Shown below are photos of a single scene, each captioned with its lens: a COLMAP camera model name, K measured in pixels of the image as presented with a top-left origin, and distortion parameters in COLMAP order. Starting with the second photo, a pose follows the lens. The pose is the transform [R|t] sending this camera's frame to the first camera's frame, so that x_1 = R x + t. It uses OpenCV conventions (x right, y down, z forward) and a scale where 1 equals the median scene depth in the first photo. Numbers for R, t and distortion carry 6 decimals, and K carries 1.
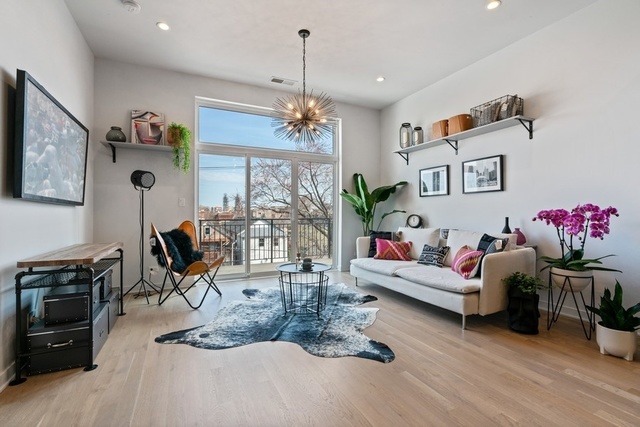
lens RADIAL K [[294.5, 0, 321.1], [0, 294.5, 209.7], [0, 0, 1]] dist [-0.036555, 0.006248]
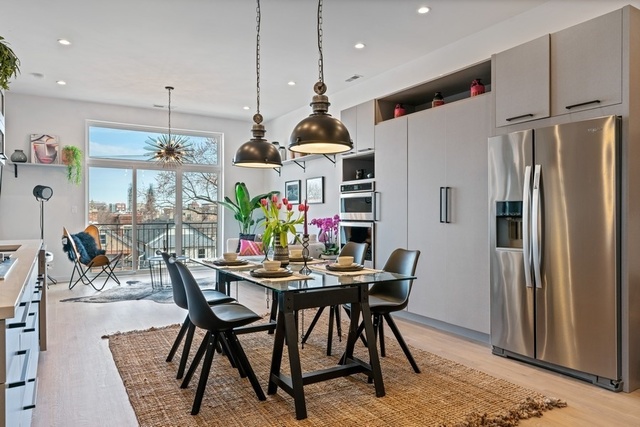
lens RADIAL K [[426.0, 0, 324.0], [0, 426.0, 213.5], [0, 0, 1]] dist [-0.012672, -0.003106]
pose [[0.993964, 0.005599, 0.109562, 0.372434], [-0.006700, 0.999931, 0.009690, -0.033743], [-0.109500, -0.010366, 0.993933, -0.889229]]
